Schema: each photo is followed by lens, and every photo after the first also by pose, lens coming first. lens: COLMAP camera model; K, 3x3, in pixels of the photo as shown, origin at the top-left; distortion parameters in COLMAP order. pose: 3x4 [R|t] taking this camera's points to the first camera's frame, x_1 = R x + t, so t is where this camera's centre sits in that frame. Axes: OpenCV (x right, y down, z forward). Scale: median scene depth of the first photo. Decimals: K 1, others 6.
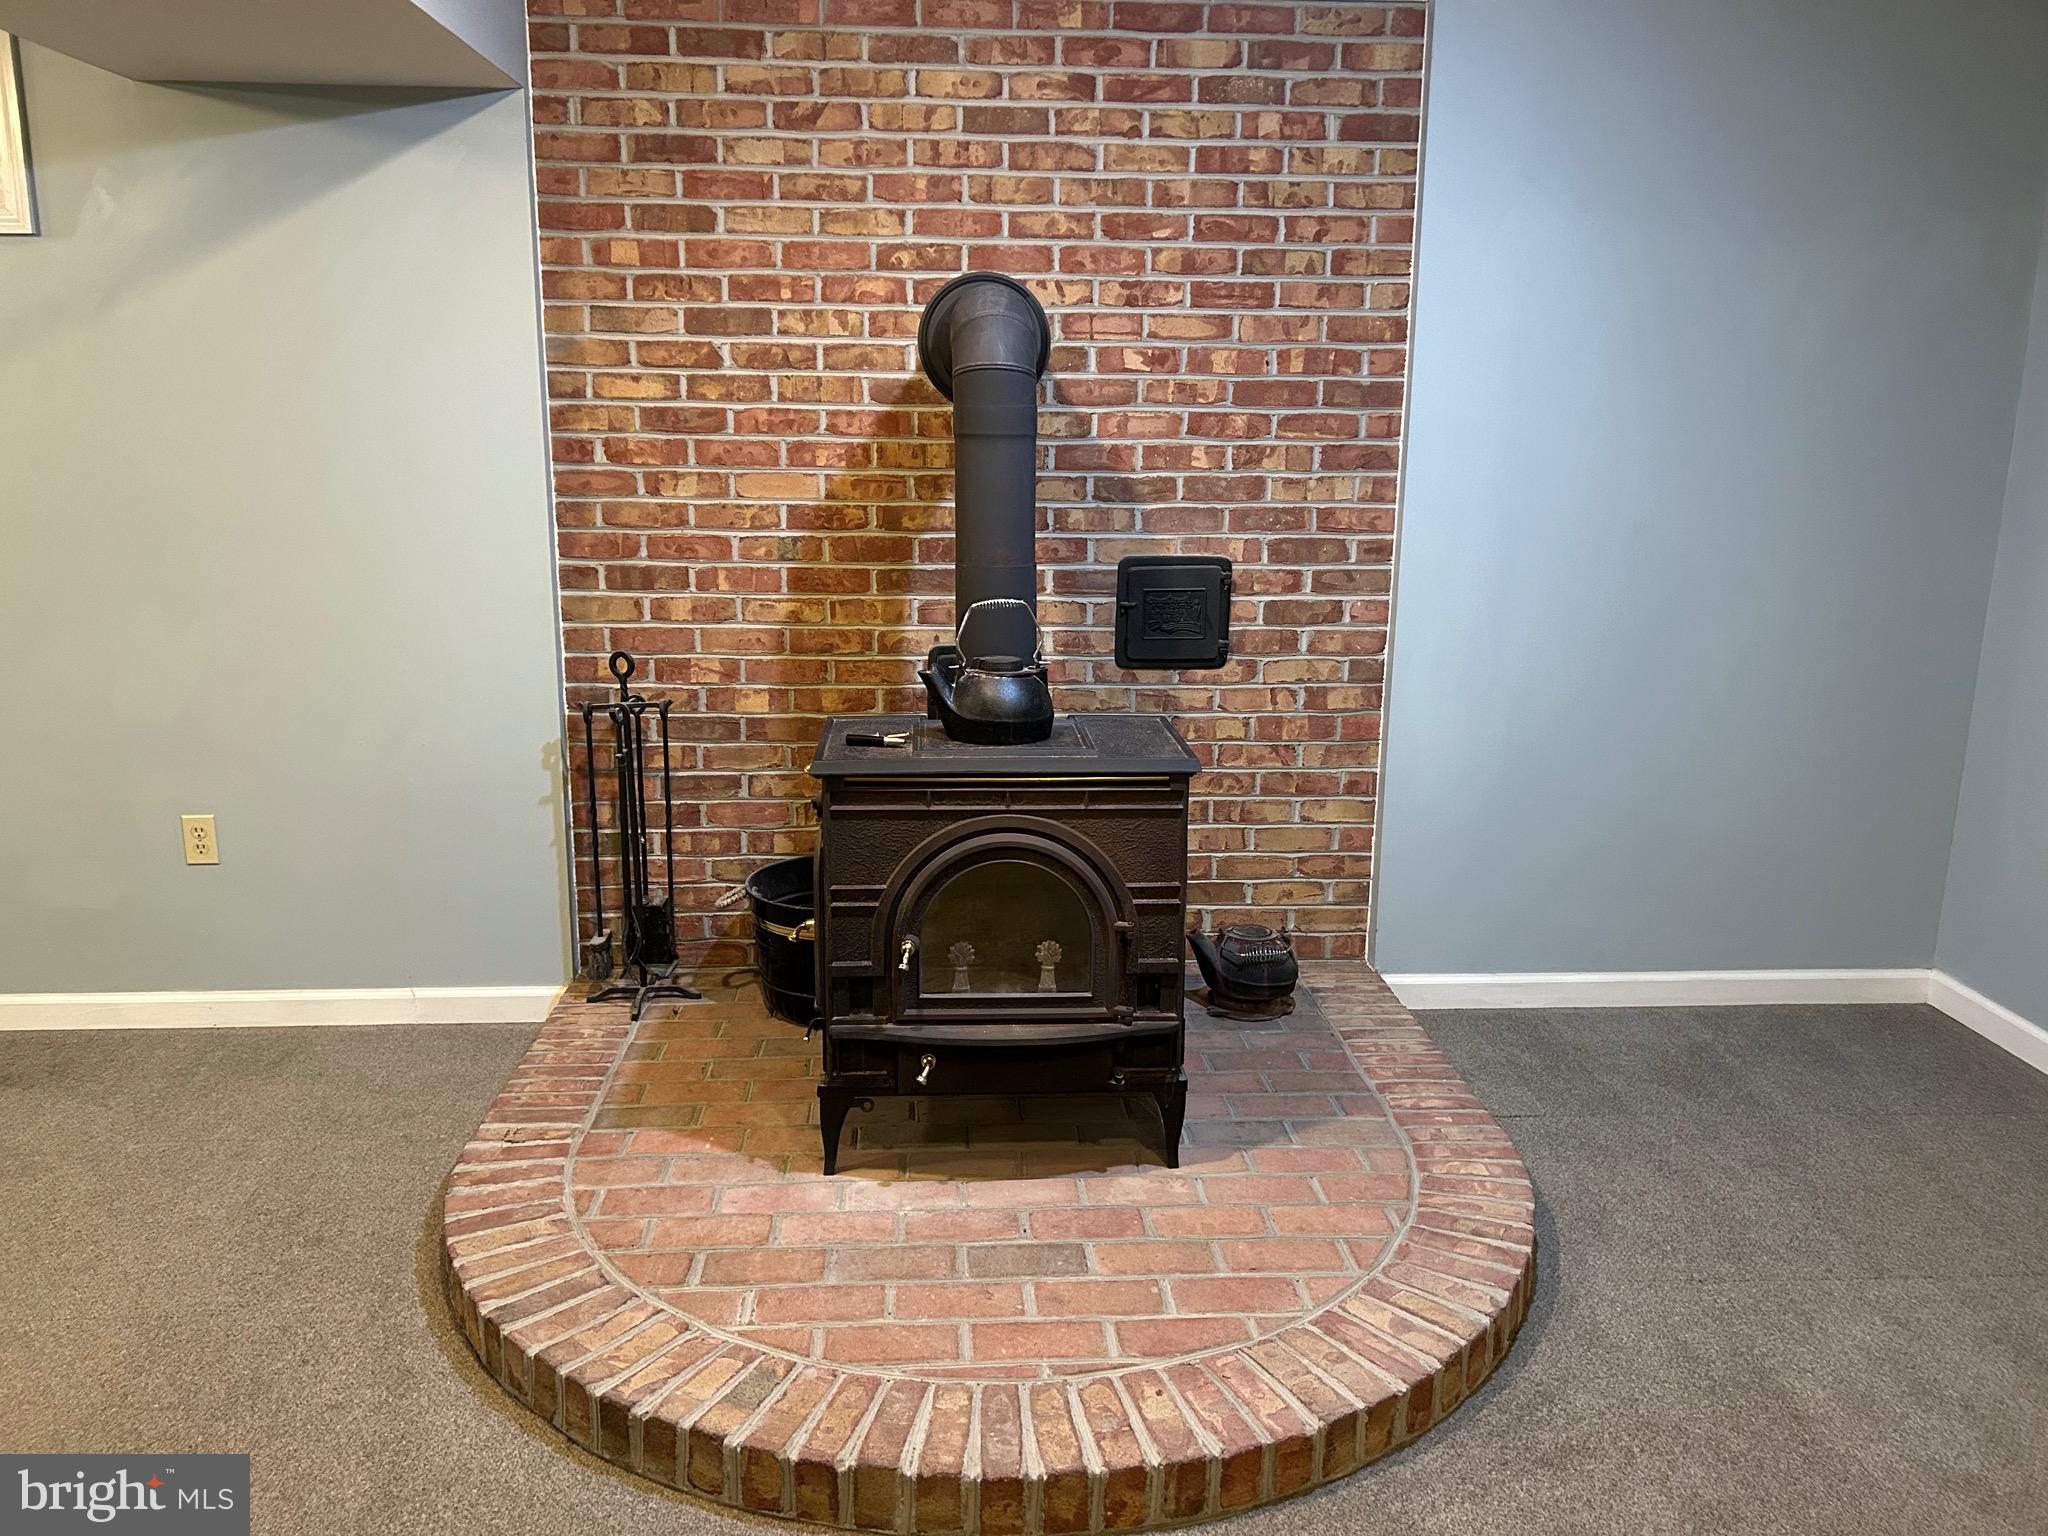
lens RADIAL K [[1539.4, 0, 1007.4], [0, 1539.4, 777.7], [0, 0, 1]] dist [0.060901, -0.066947]
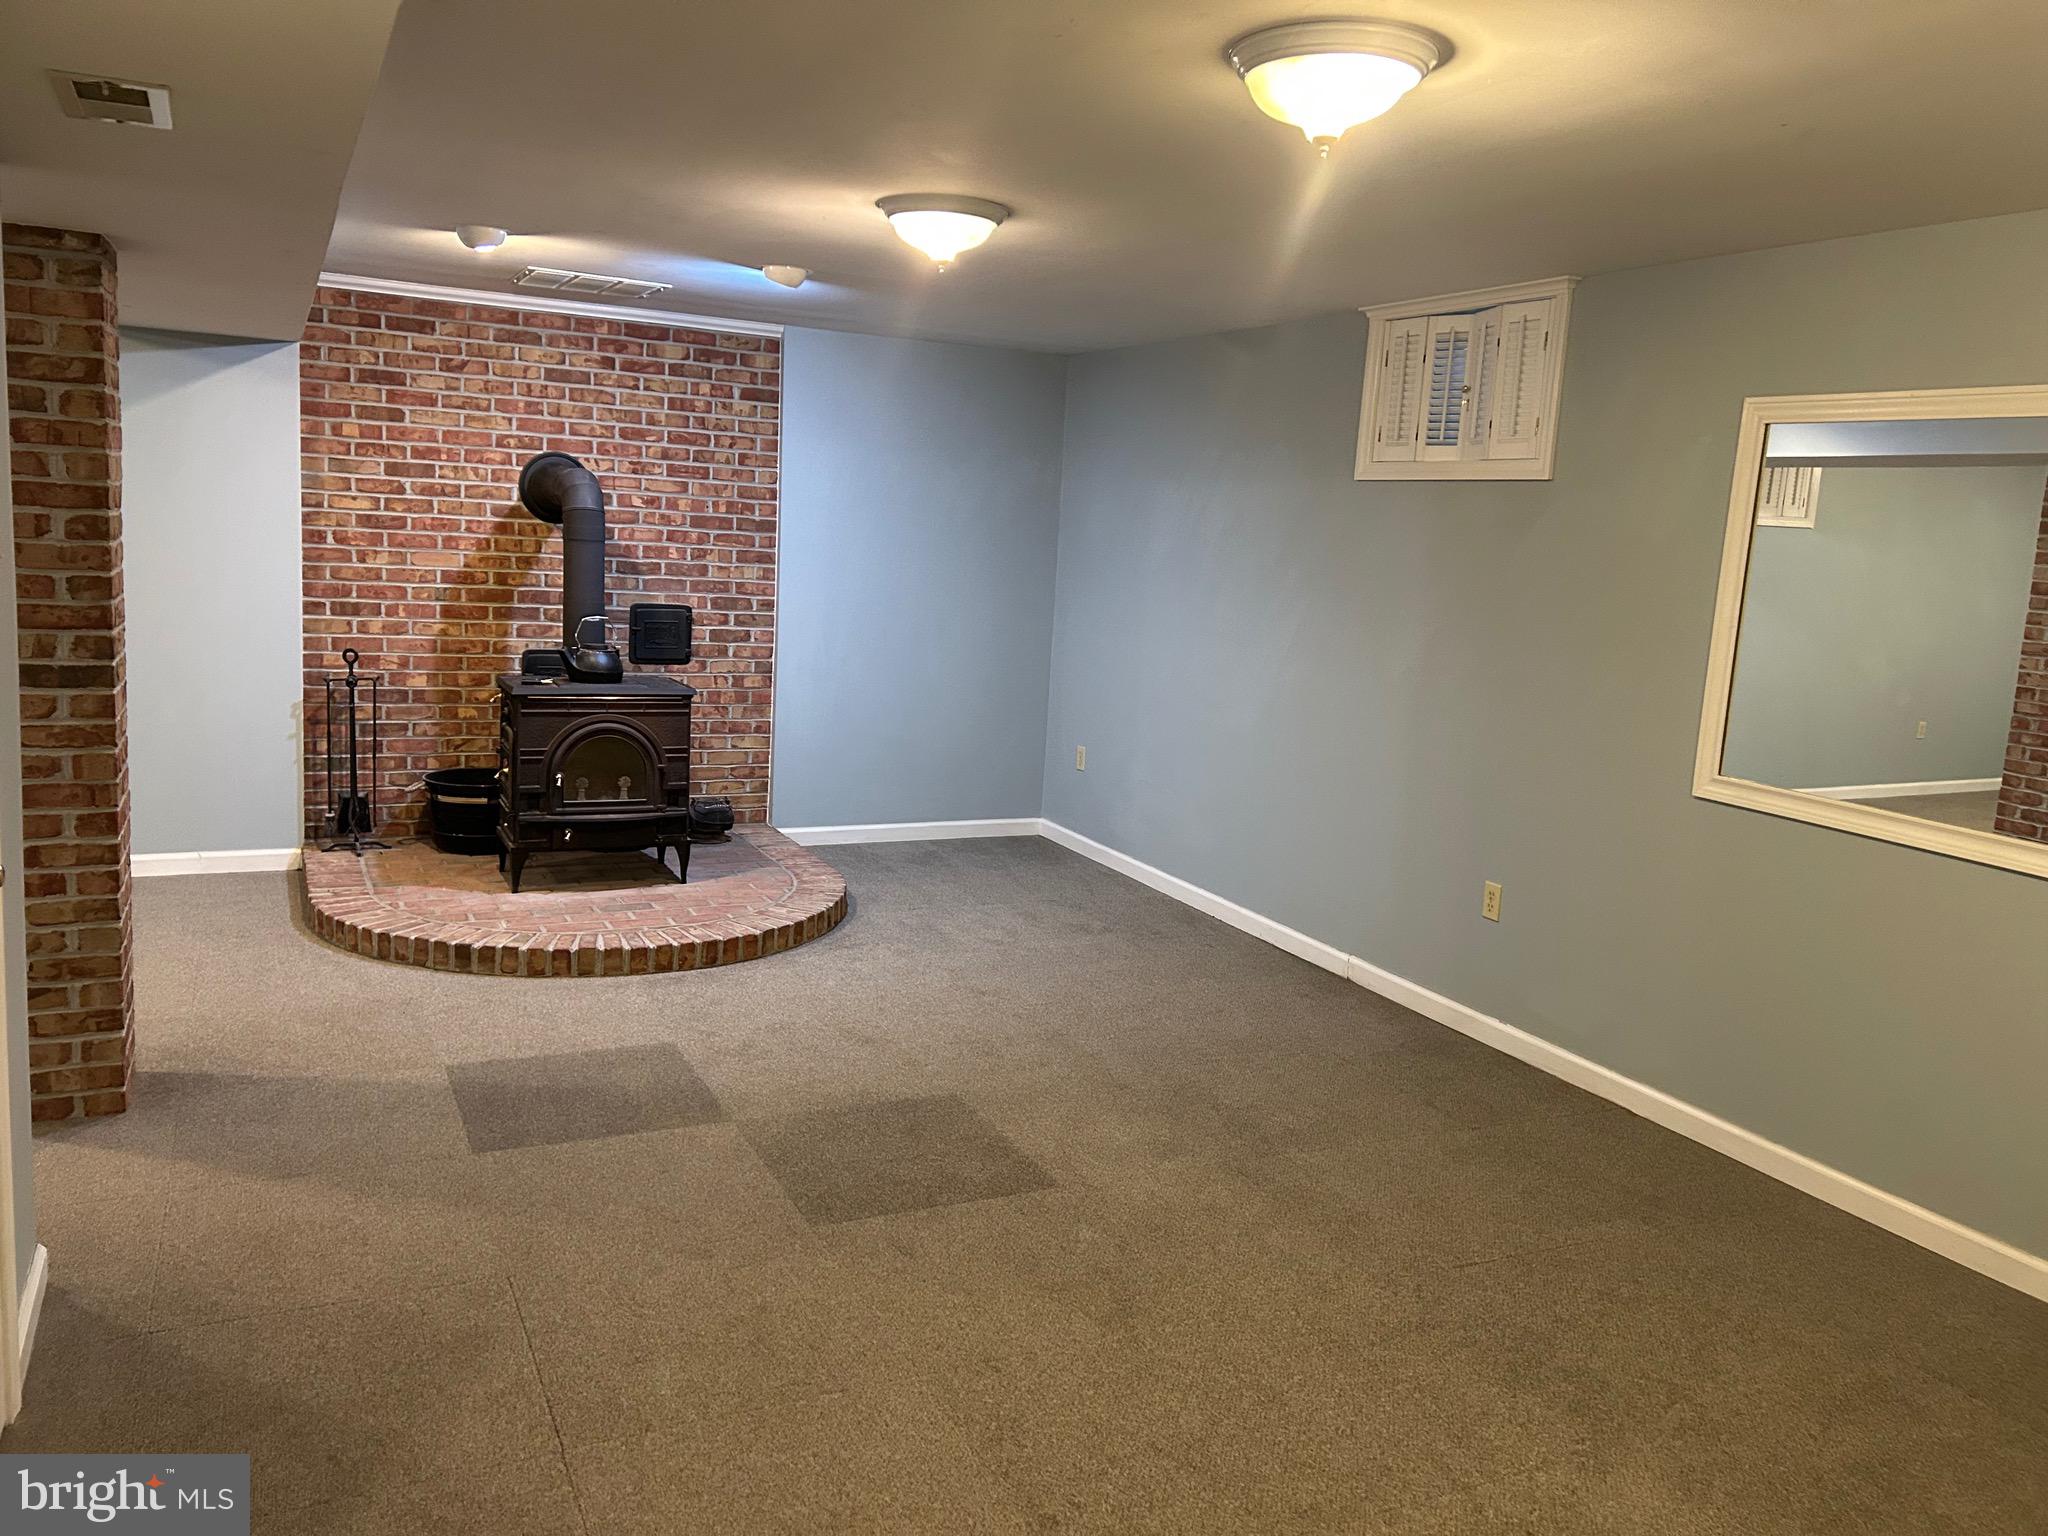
lens RADIAL K [[1539.4, 0, 1030.4], [0, 1539.4, 748.8], [0, 0, 1]] dist [0.060901, -0.066947]
pose [[0.916247, -0.014686, 0.400345, -0.248911], [0.043777, 0.997014, -0.063617, 0.181445], [-0.398215, 0.075815, 0.914154, -0.938343]]
